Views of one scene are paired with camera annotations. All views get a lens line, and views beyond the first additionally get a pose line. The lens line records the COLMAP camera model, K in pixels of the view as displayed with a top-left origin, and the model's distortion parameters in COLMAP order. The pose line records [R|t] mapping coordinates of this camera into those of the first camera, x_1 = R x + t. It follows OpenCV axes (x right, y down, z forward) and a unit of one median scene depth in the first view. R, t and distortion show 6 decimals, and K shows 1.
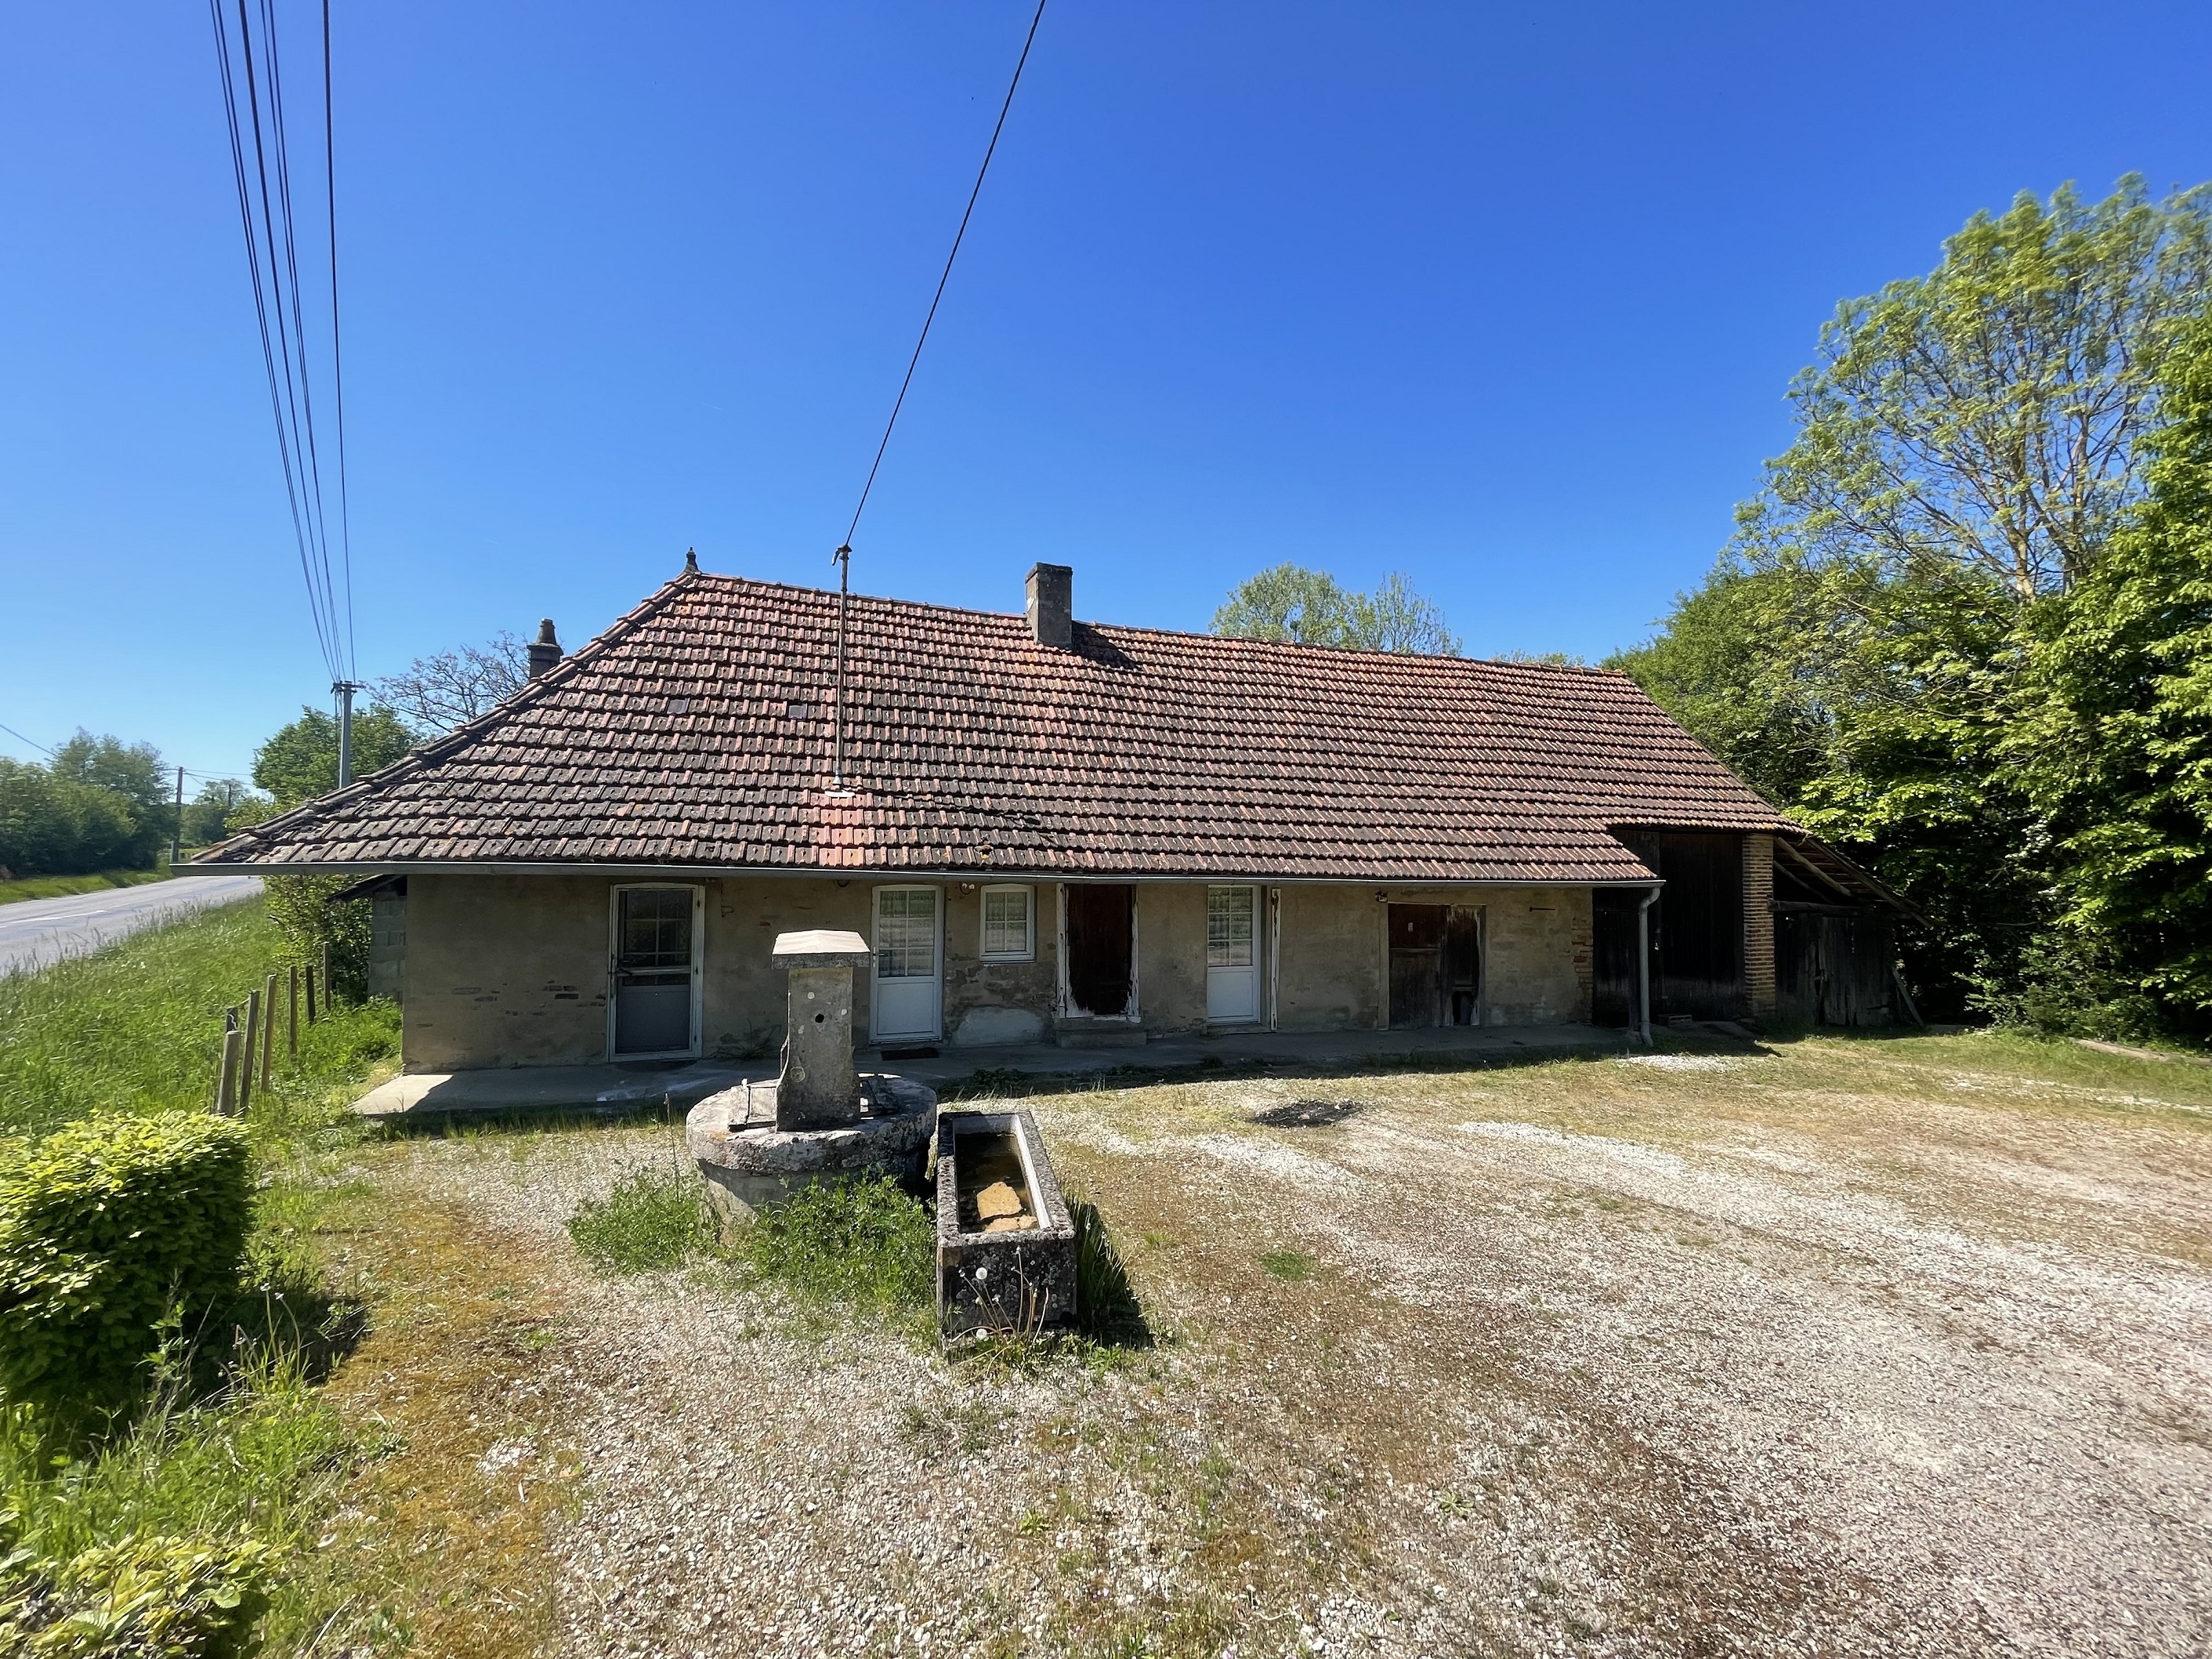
lens RADIAL K [[900.3, 0, 1106.0], [0, 900.3, 829.5], [0, 0, 1]] dist [-0.000042, -0.000050]
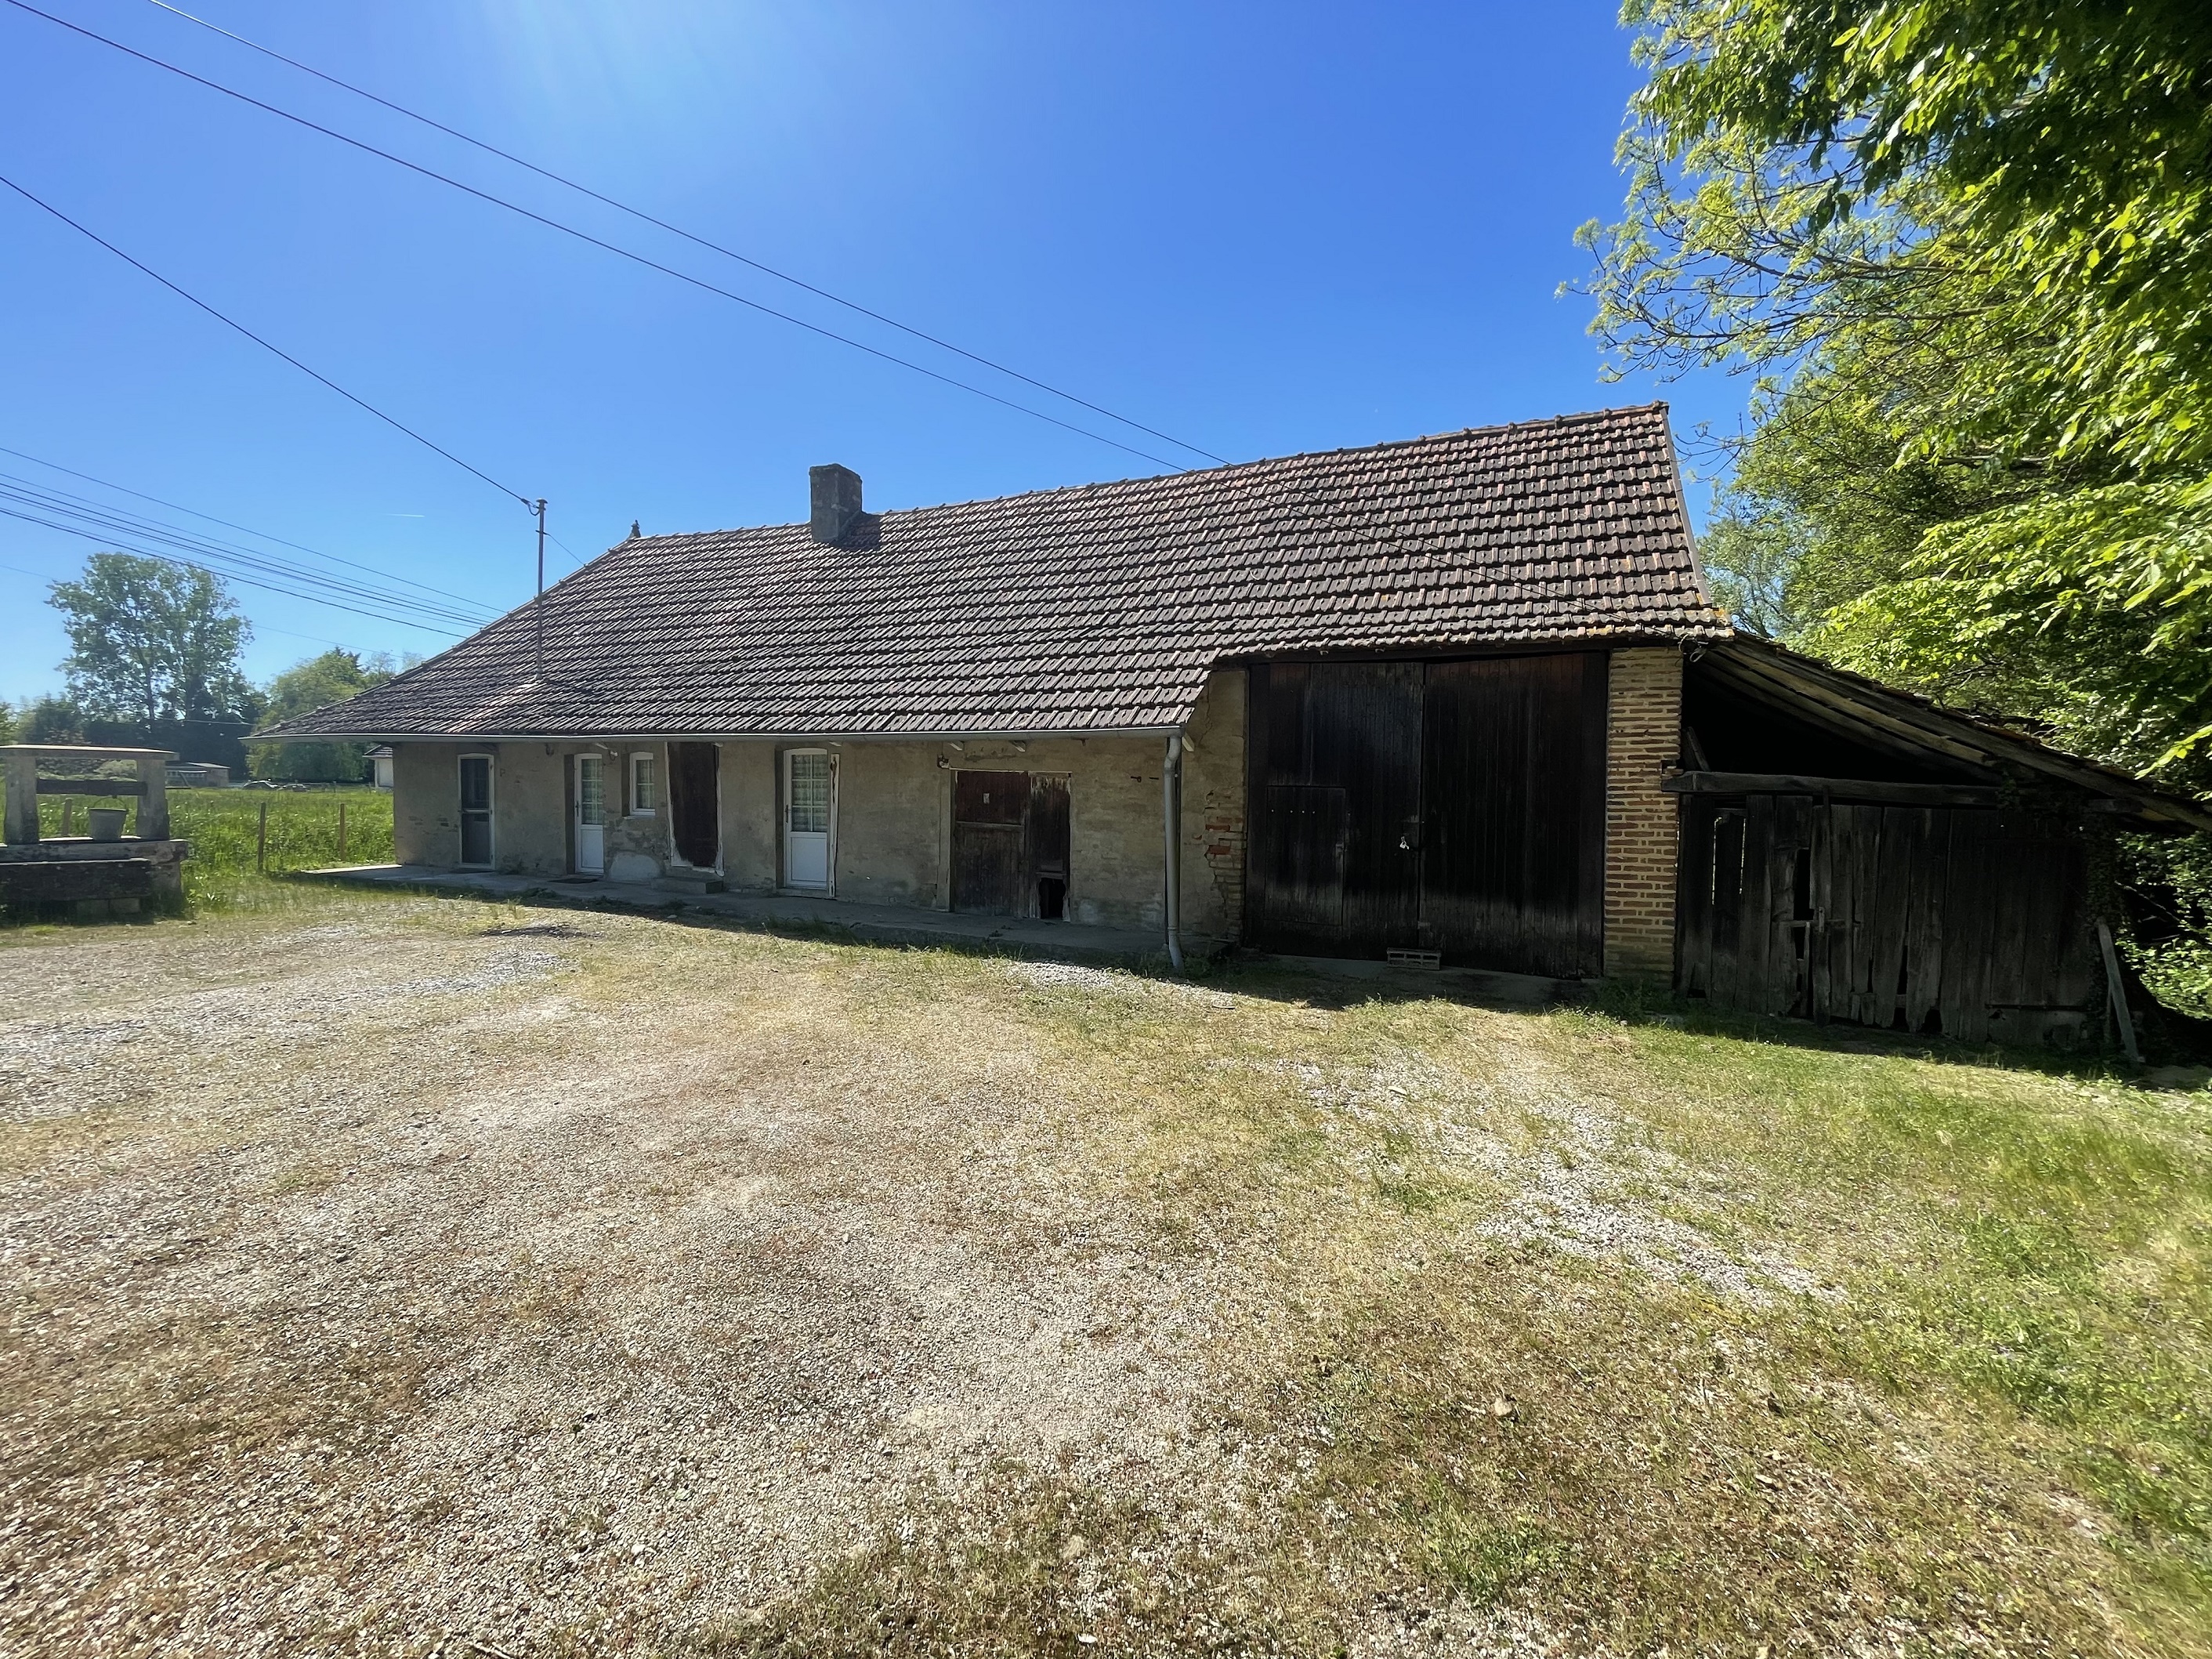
lens RADIAL K [[880.0, 0, 1106.0], [0, 880.0, 829.5], [0, 0, 1]] dist [0.000887, 0.000021]
pose [[0.752192, 0.021656, -0.658588, 0.997023], [0.014449, 0.998677, 0.049341, 0.099349], [0.658786, -0.046630, 0.750884, 0.447605]]
